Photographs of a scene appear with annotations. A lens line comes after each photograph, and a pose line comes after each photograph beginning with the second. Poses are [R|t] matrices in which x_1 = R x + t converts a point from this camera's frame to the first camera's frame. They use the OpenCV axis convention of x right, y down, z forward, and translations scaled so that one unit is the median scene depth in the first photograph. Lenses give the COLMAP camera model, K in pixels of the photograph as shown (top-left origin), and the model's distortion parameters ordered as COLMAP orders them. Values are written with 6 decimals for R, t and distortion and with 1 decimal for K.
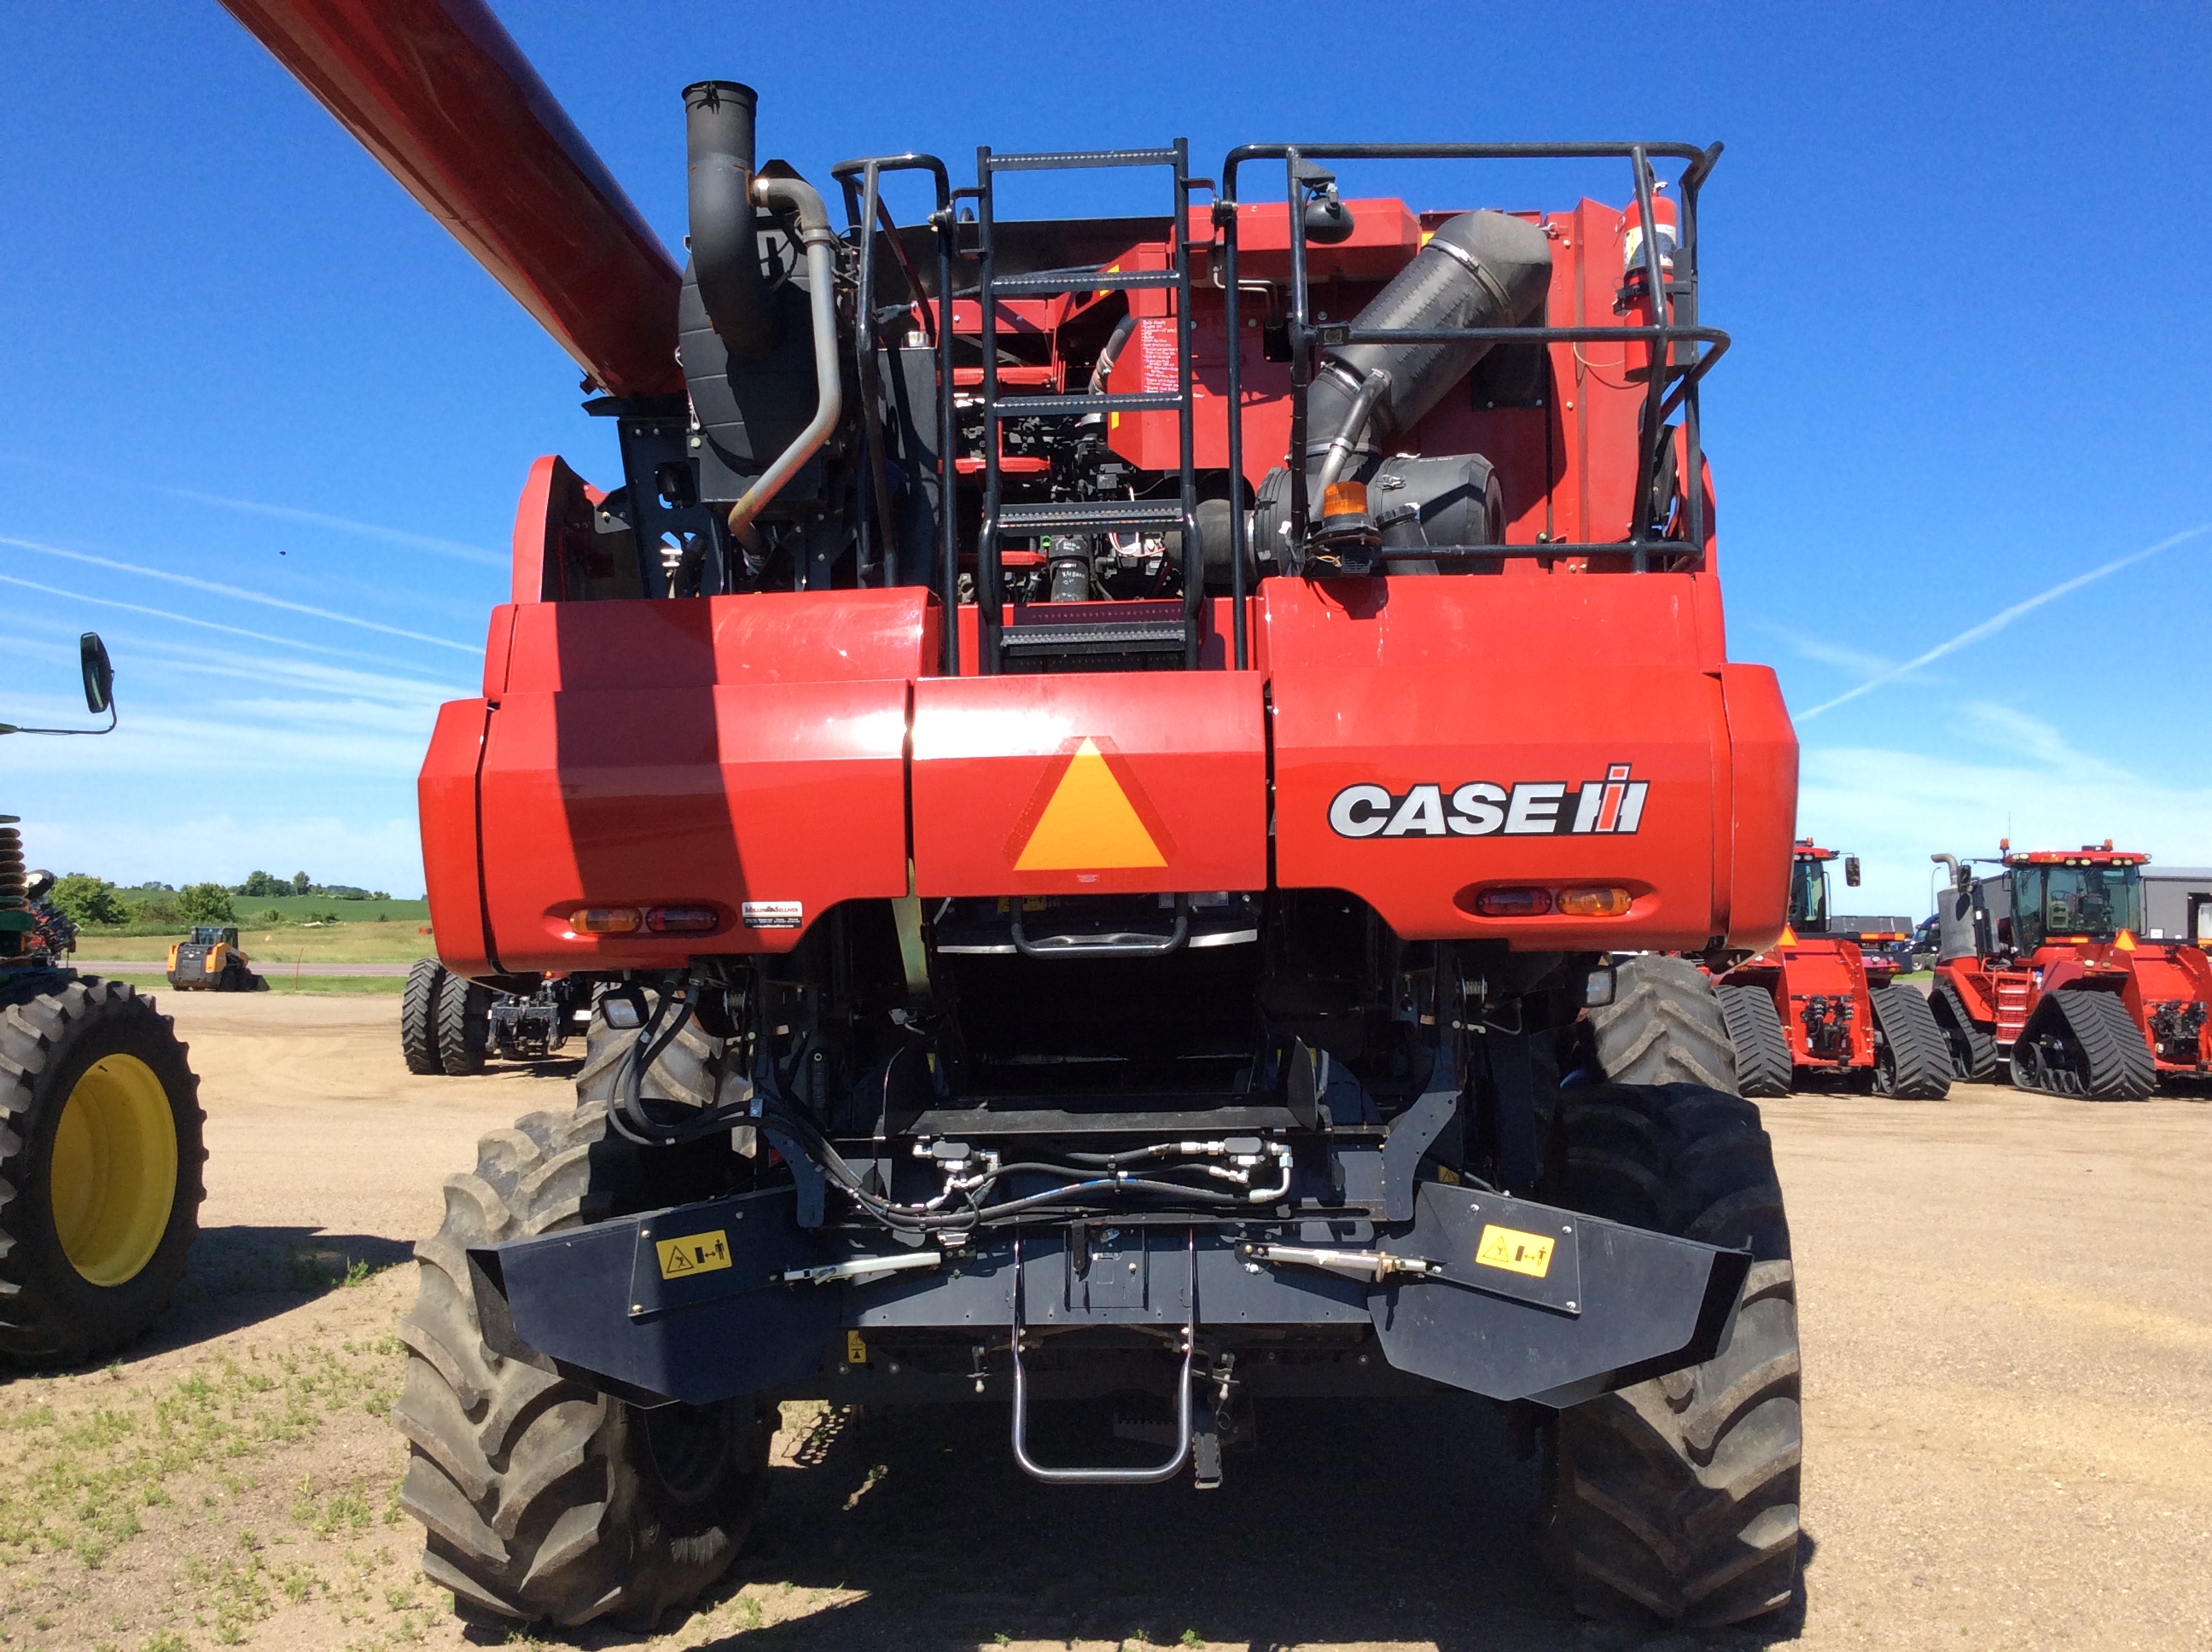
lens RADIAL K [[2063.6, 0, 1193.4], [0, 2063.6, 845.9], [0, 0, 1]] dist [0.025765, 0.000000]
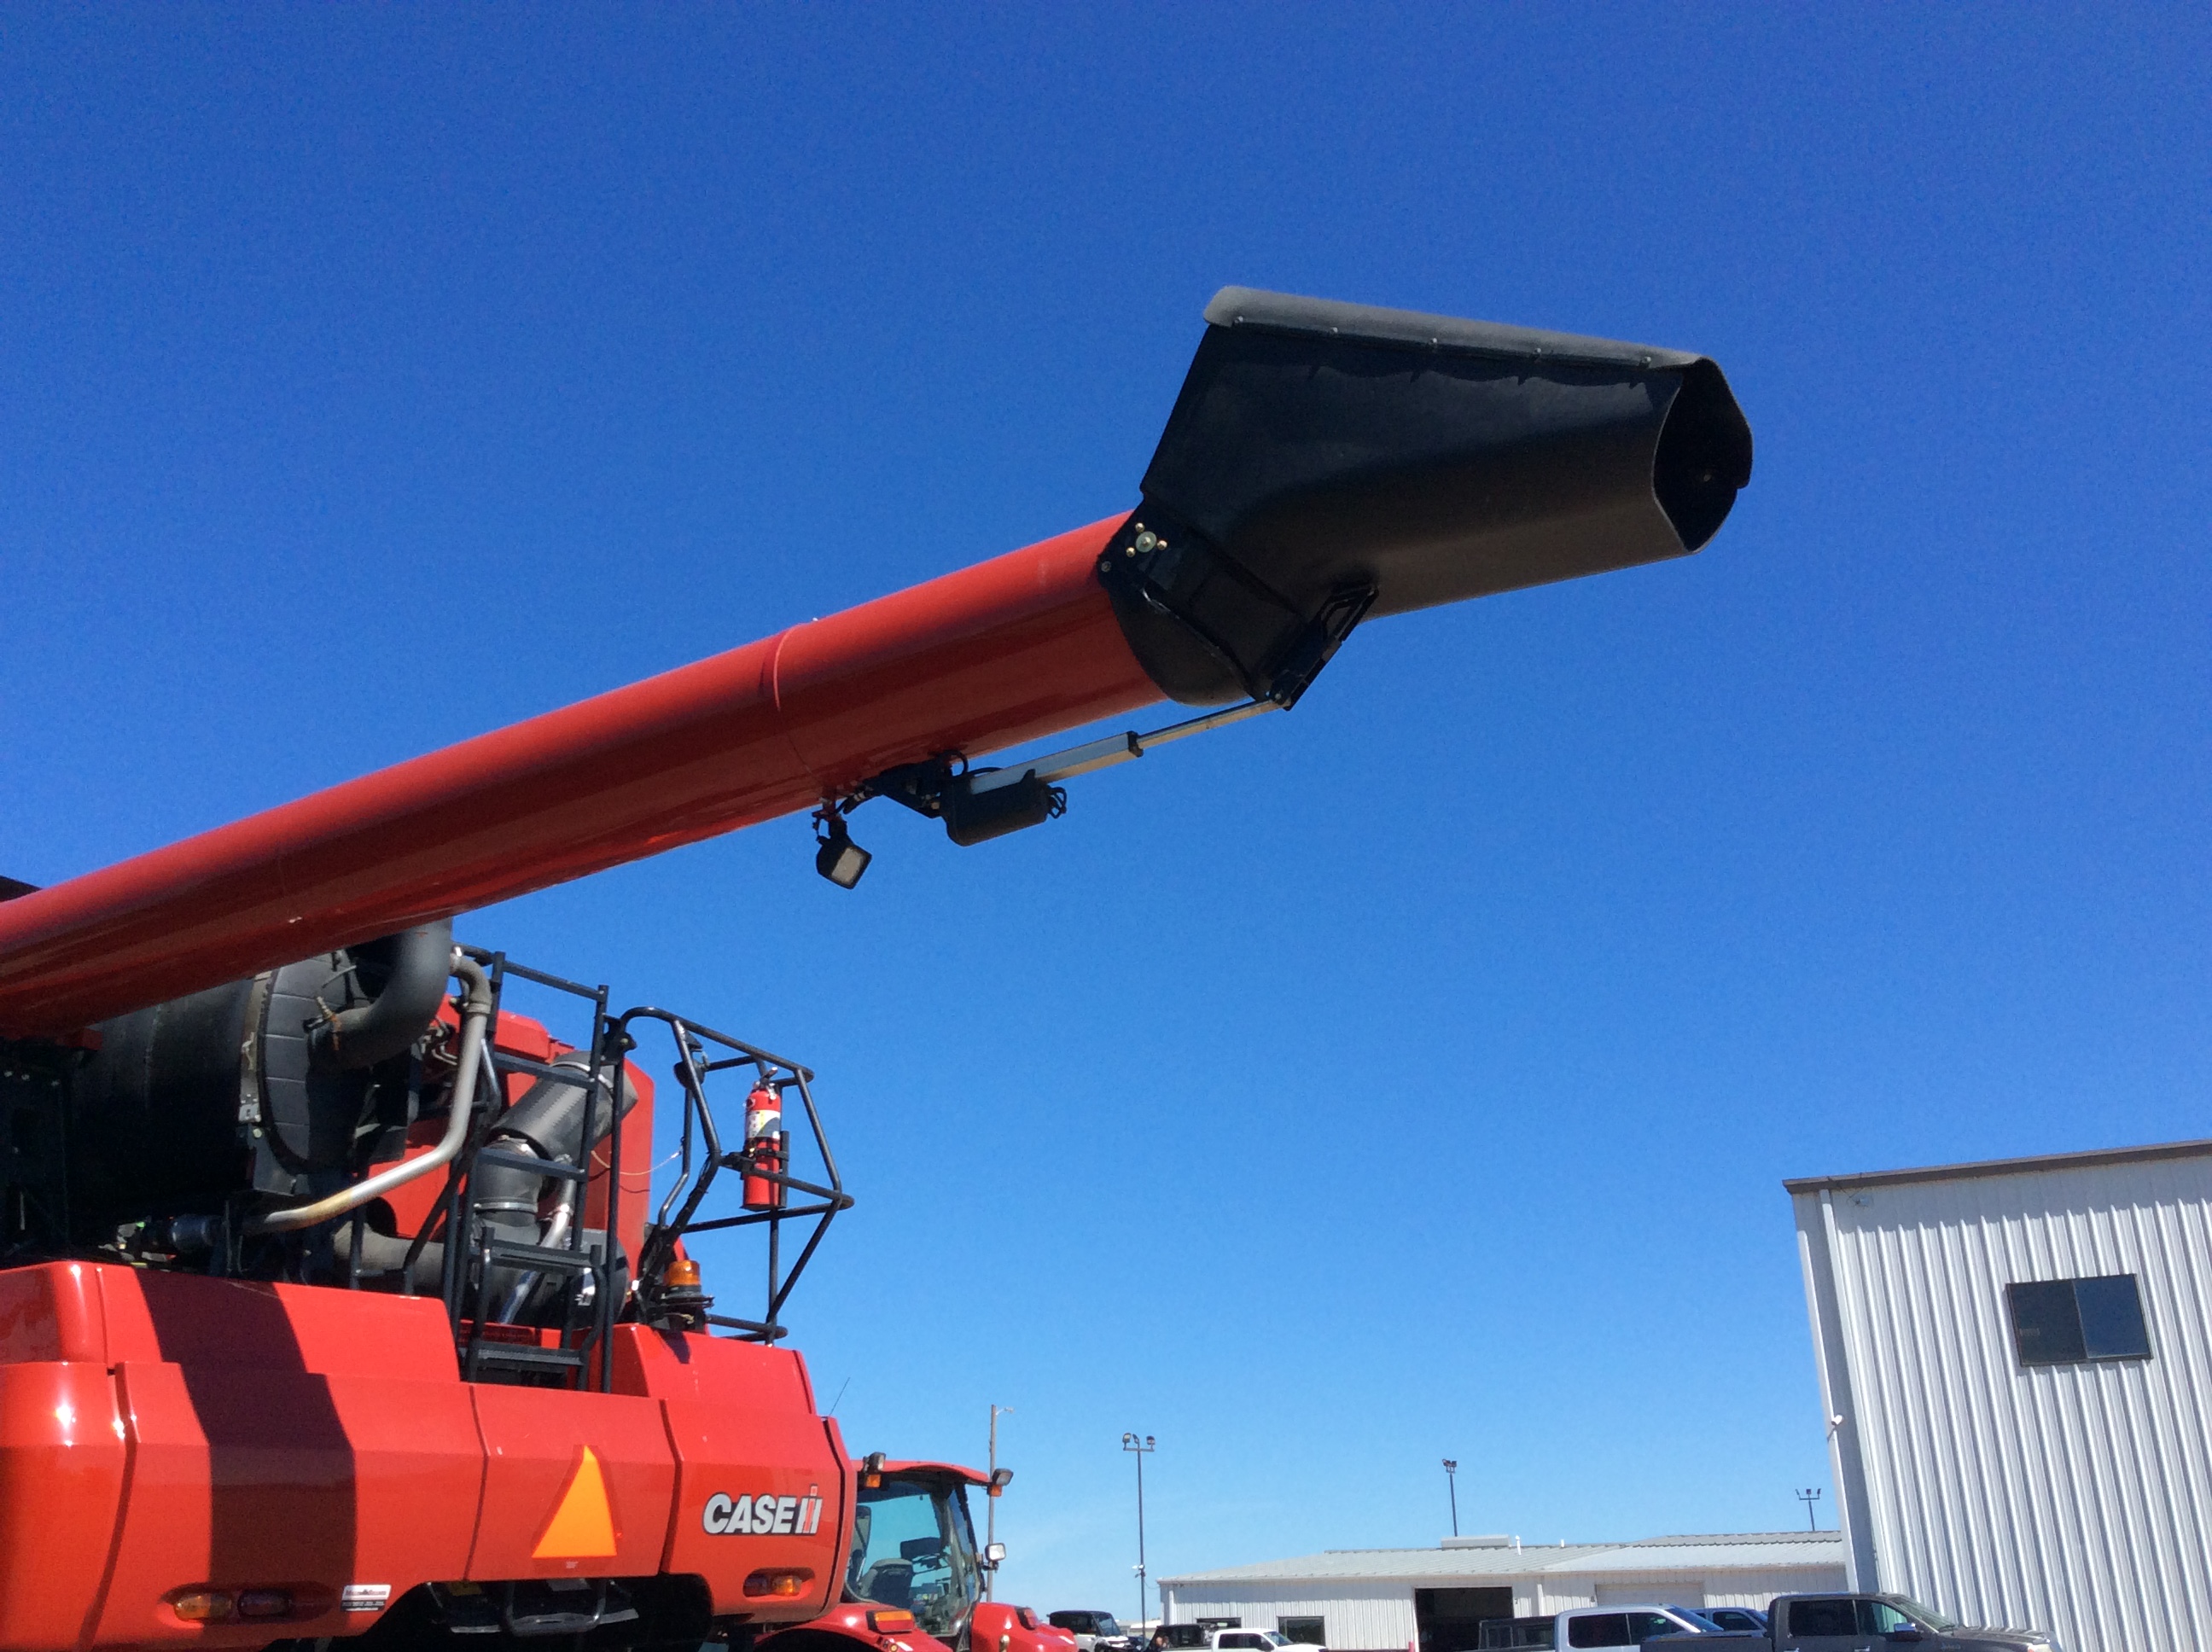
lens RADIAL K [[2063.6, 0, 1054.4], [0, 2063.6, 808.2], [0, 0, 1]] dist [0.025765, 0.000000]
pose [[0.451018, 0.314633, 0.835218, -1.082720], [-0.033874, 0.941163, -0.336251, -0.002881], [-0.891872, 0.123363, 0.435139, 0.143100]]
